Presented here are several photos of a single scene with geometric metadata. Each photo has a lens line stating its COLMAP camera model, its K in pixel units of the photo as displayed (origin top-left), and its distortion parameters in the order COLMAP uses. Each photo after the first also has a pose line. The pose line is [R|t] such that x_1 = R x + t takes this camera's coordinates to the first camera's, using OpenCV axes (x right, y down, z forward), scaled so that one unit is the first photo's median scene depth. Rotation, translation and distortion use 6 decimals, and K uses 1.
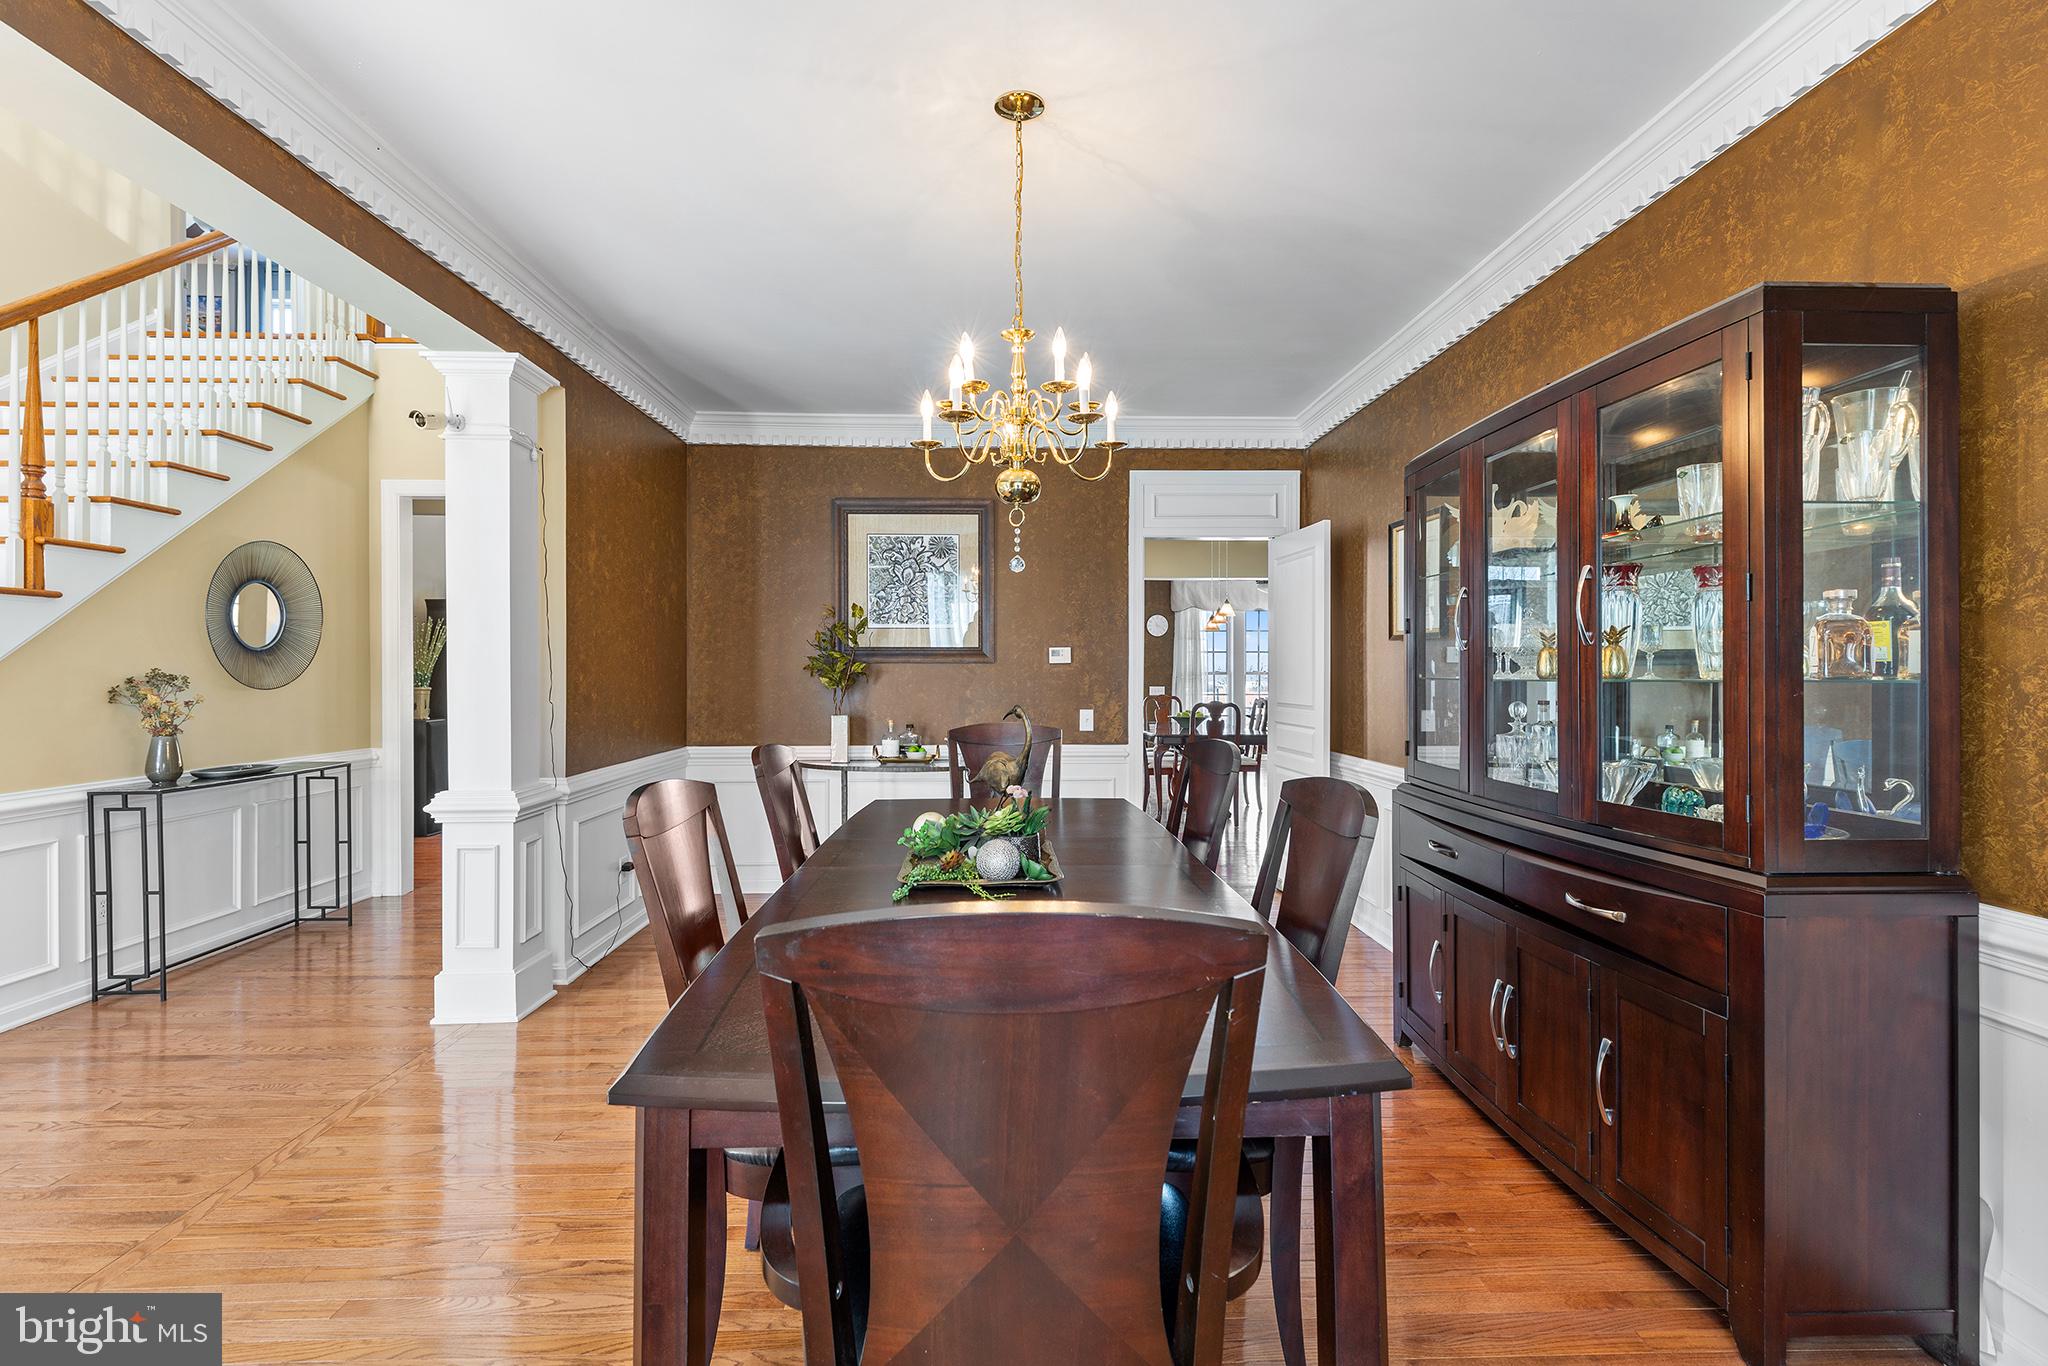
lens RADIAL K [[923.4, 0, 1020.2], [0, 923.4, 673.5], [0, 0, 1]] dist [0.002651, -0.000322]
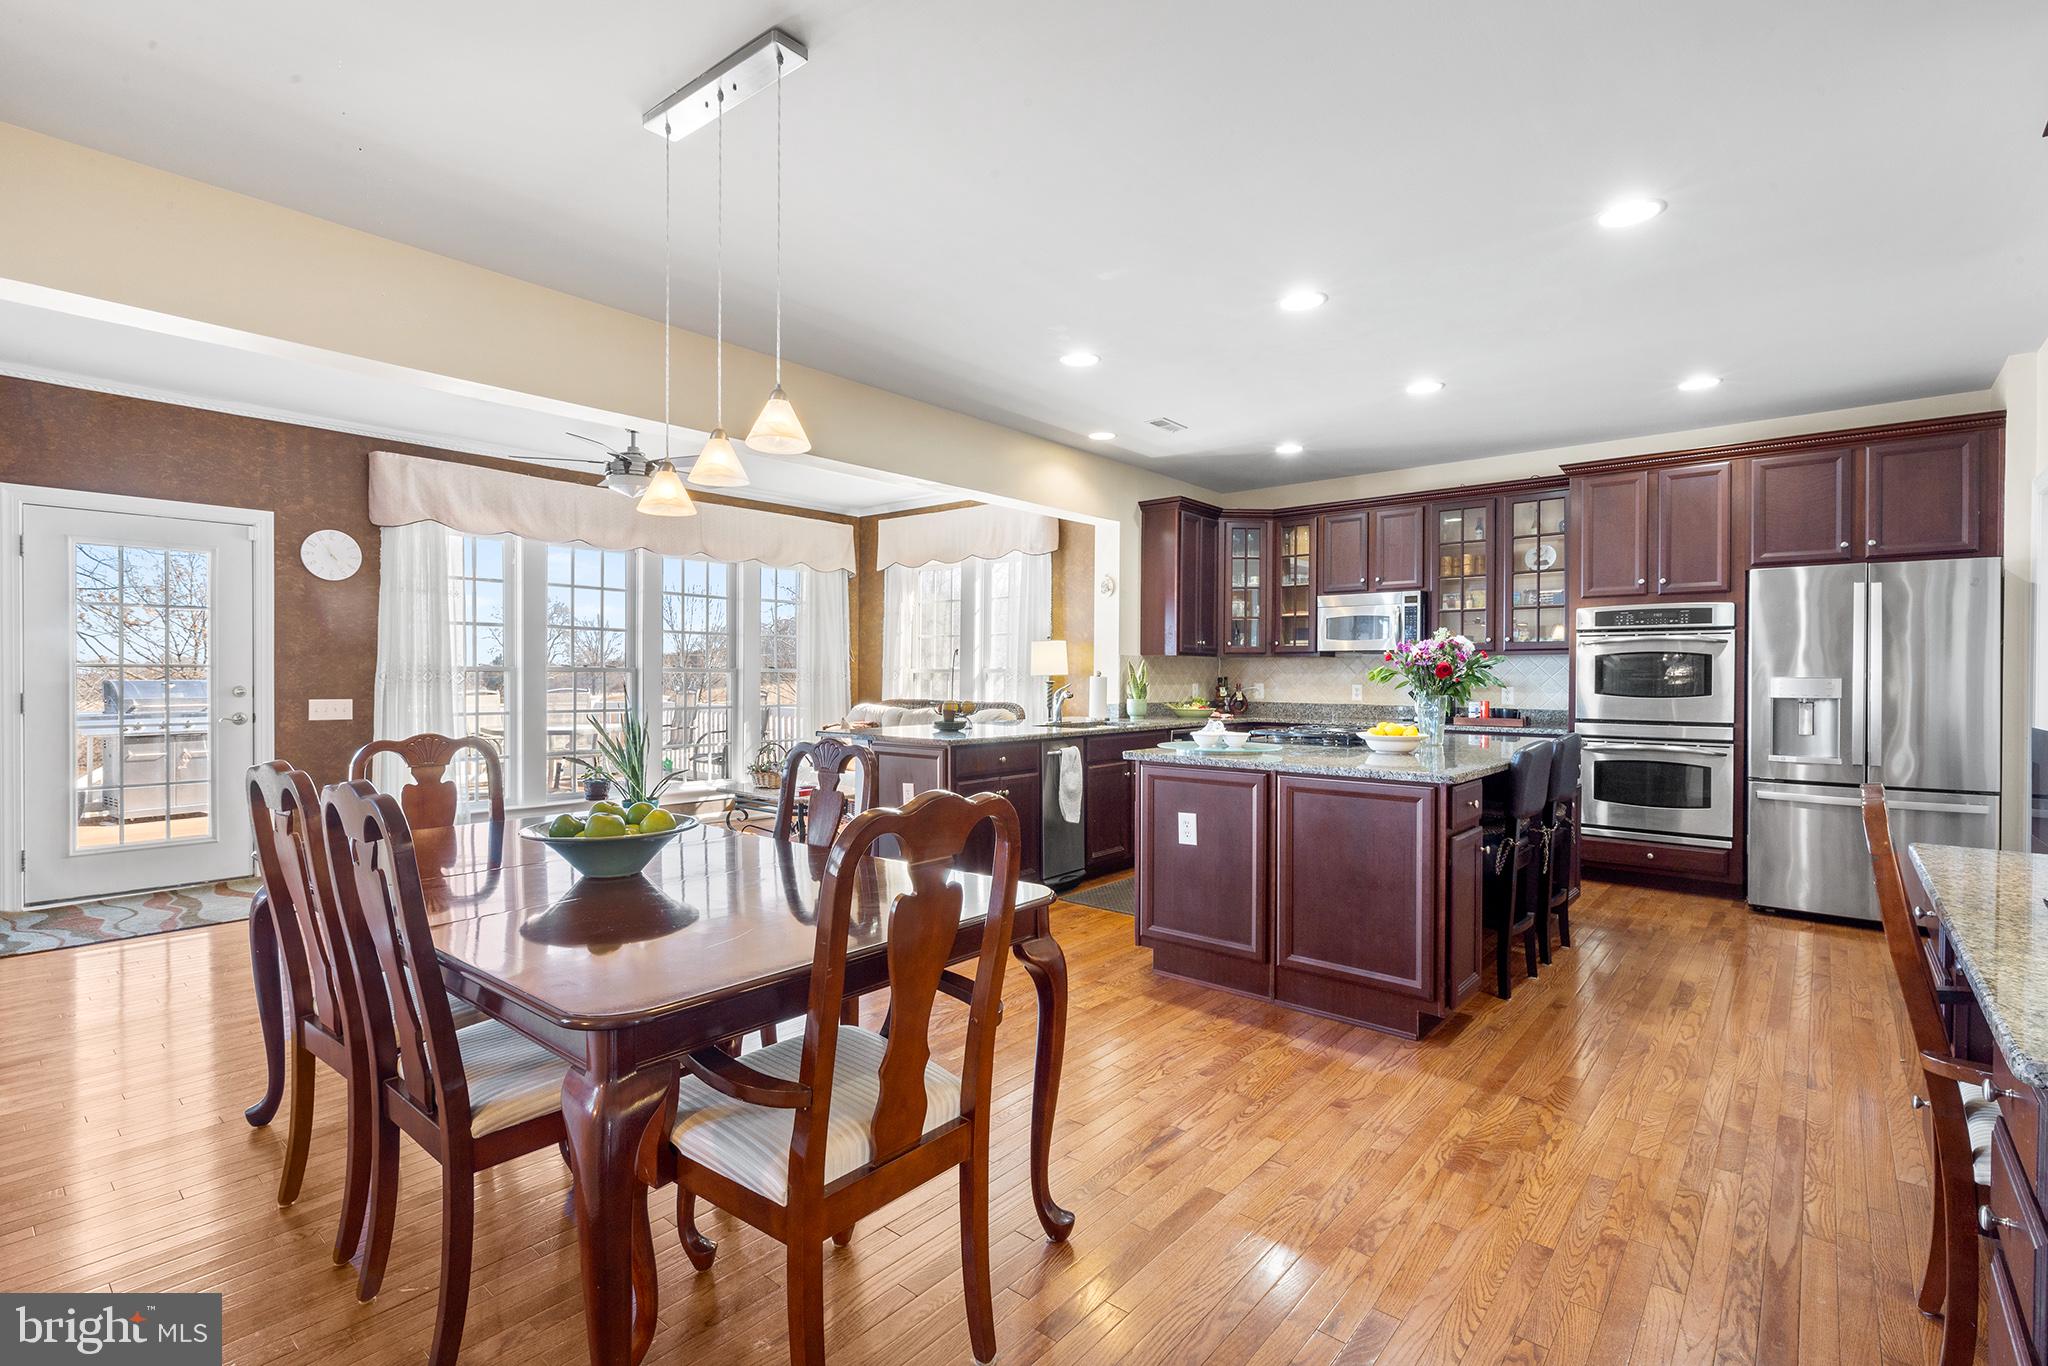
lens RADIAL K [[923.4, 0, 1015.3], [0, 923.4, 679.2], [0, 0, 1]] dist [0.002651, -0.000322]
pose [[0.681225, -0.002499, 0.732069, 0.127984], [-0.001039, 0.999990, 0.004380, 0.006561], [-0.732073, -0.003744, 0.681216, 1.188010]]
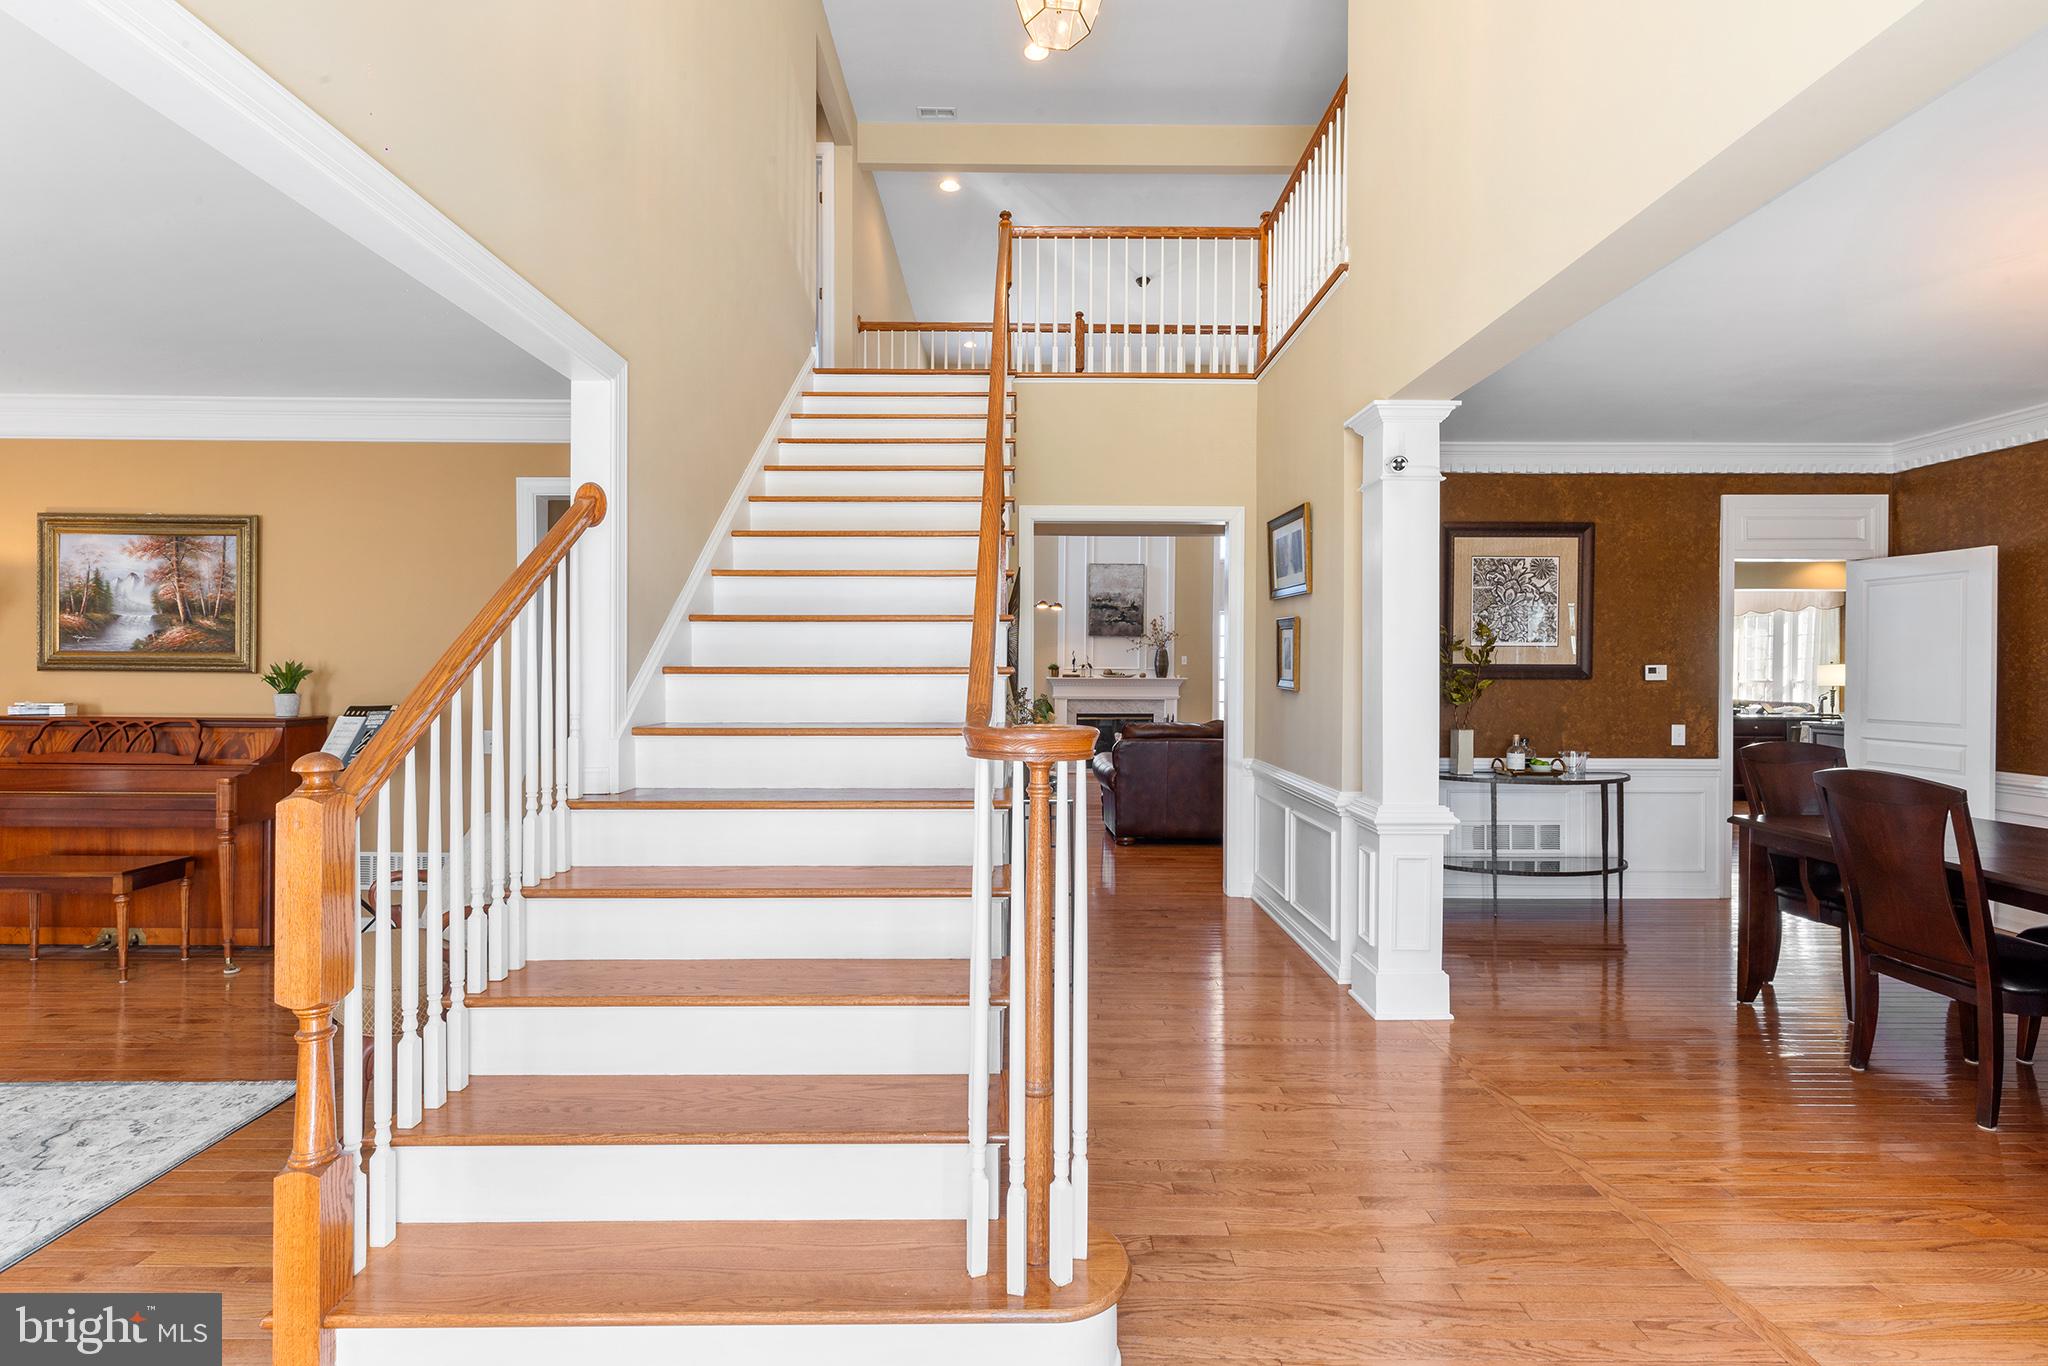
lens RADIAL K [[923.4, 0, 1015.5], [0, 923.4, 666.8], [0, 0, 1]] dist [0.002651, -0.000322]
pose [[0.999557, 0.005158, -0.029315, -0.644280], [-0.005250, 0.999982, -0.003042, -0.019145], [0.029299, 0.003195, 0.999566, -0.062455]]
